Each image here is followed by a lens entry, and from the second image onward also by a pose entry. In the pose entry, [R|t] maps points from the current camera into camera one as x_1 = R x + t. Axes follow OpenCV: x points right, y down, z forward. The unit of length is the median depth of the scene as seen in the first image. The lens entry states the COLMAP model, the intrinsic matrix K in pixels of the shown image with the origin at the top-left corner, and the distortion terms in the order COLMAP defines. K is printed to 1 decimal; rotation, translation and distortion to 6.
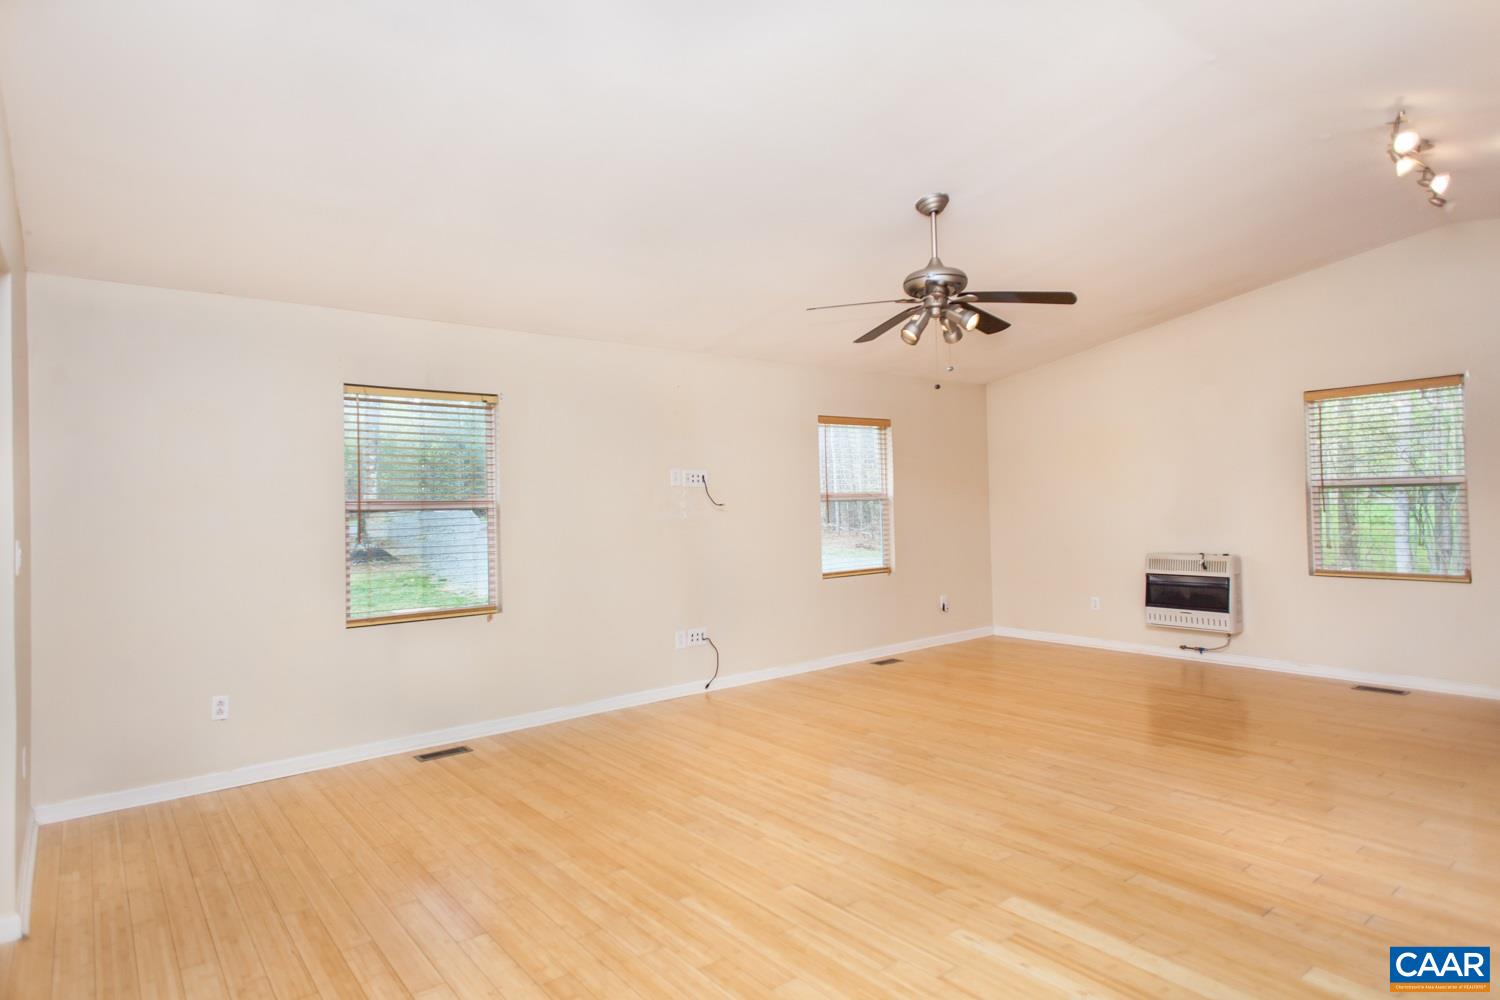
lens RADIAL K [[827.7, 0, 745.3], [0, 827.7, 495.3], [0, 0, 1]] dist [0.024188, -0.001911]
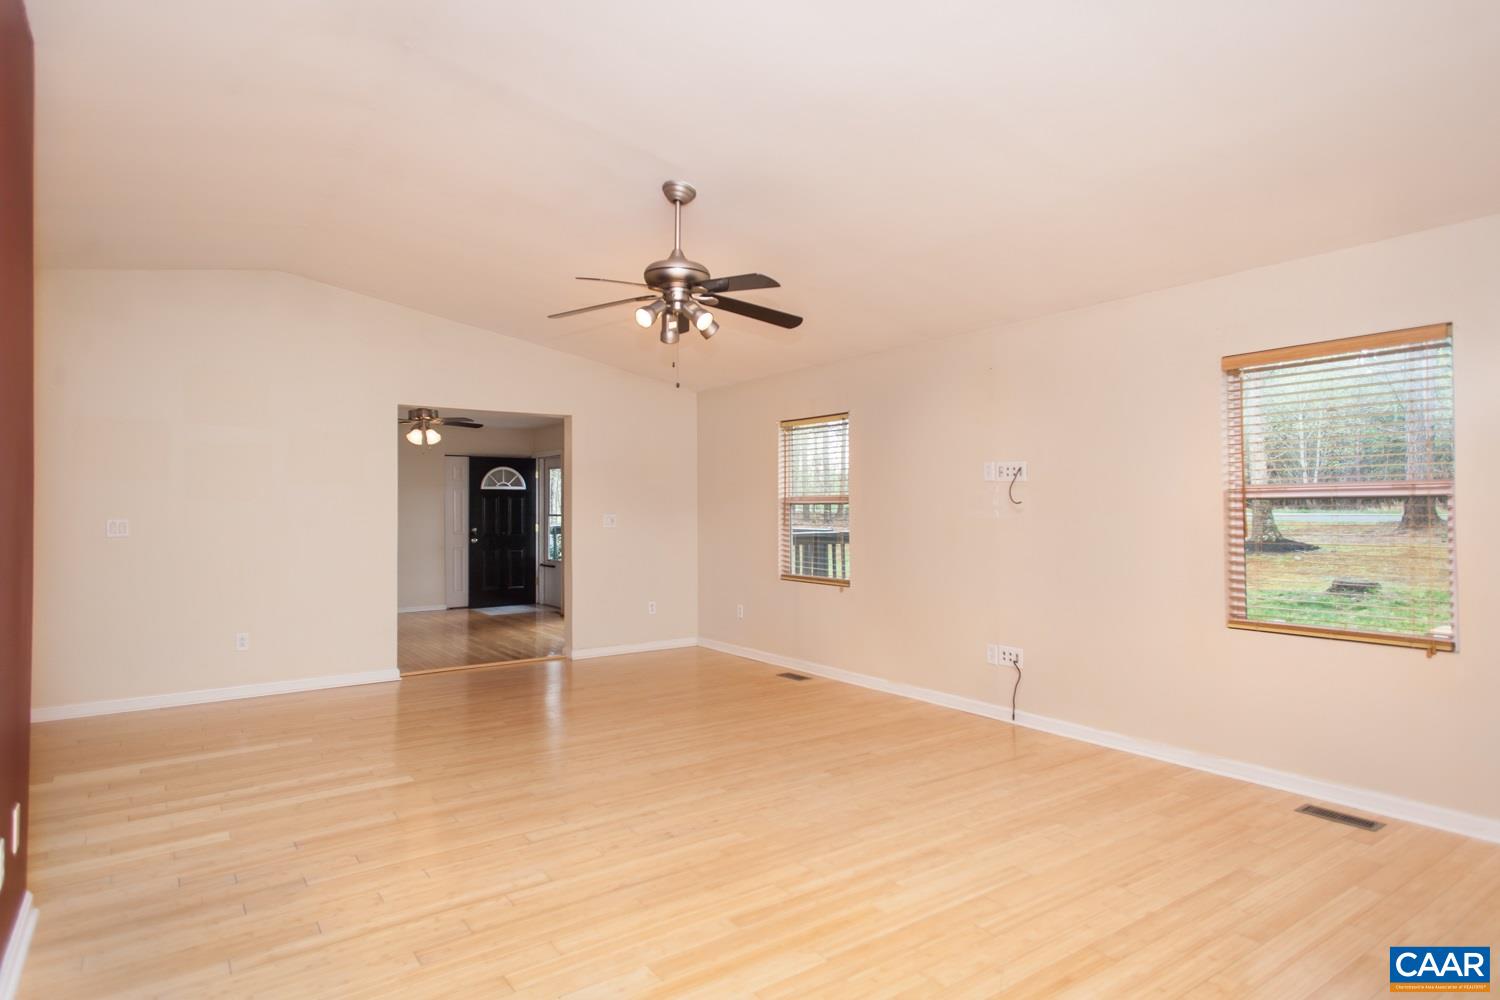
lens RADIAL K [[827.7, 0, 757.4], [0, 827.7, 505.5], [0, 0, 1]] dist [0.024188, -0.001911]
pose [[-0.044415, 0.020447, -0.998804, 1.188742], [0.020015, 0.999608, 0.019574, -0.012064], [0.998813, -0.019121, -0.044807, 1.141406]]
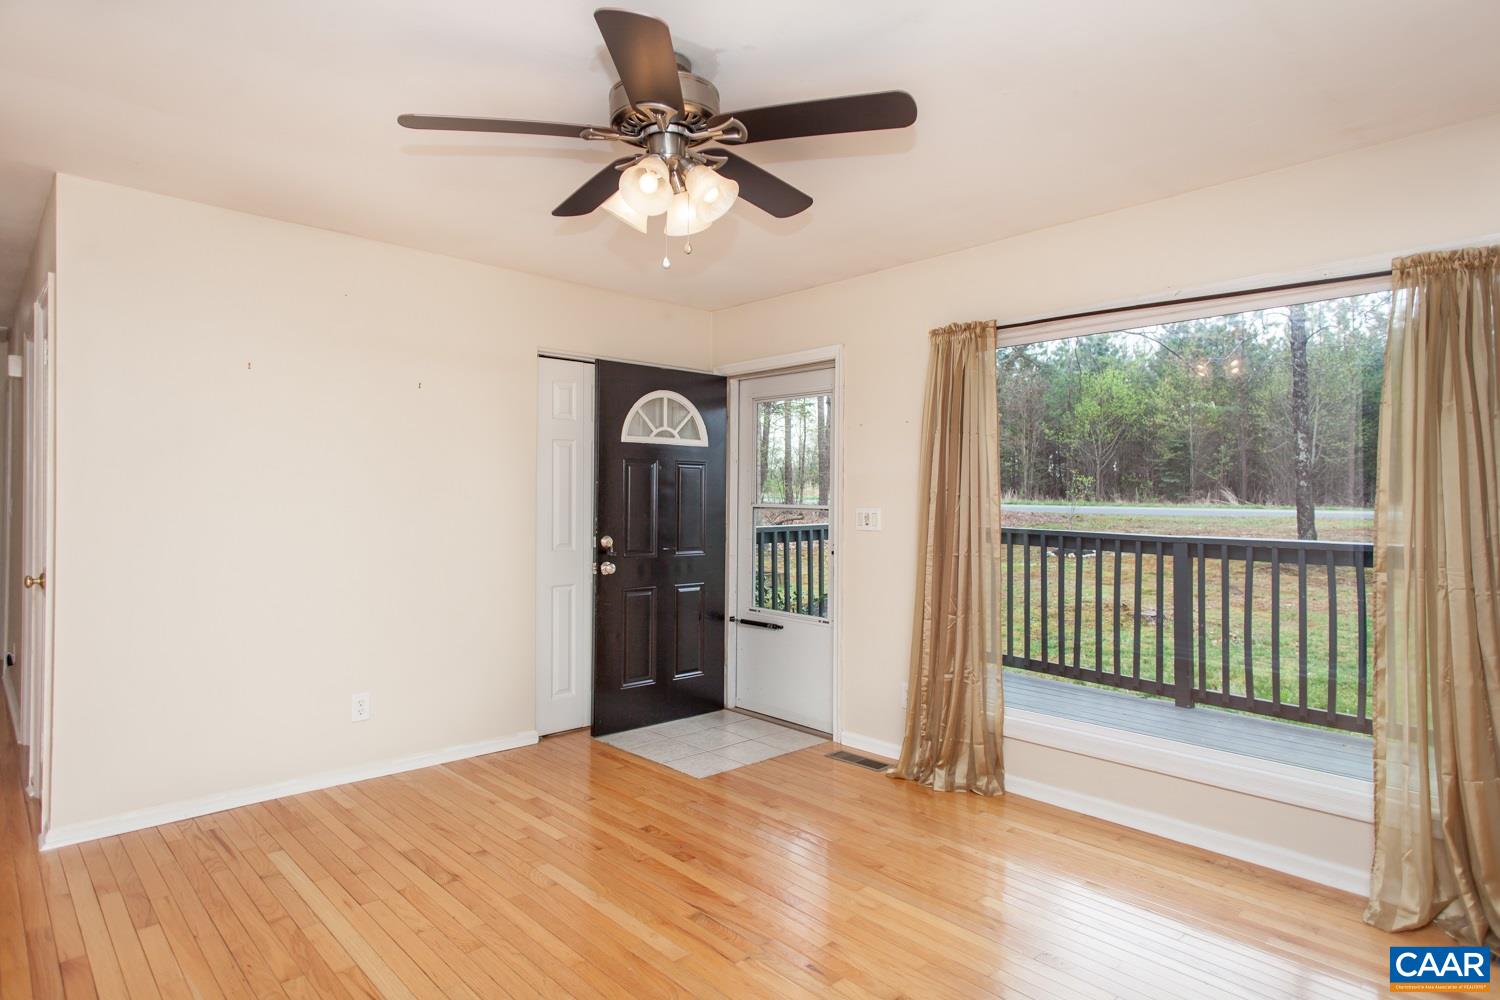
lens RADIAL K [[827.7, 0, 746.8], [0, 827.7, 498.9], [0, 0, 1]] dist [0.024188, -0.001911]
pose [[0.080297, 0.024595, -0.996467, 0.799497], [0.003884, 0.999680, 0.024987, -0.004266], [0.996763, -0.005877, 0.080176, 0.904785]]
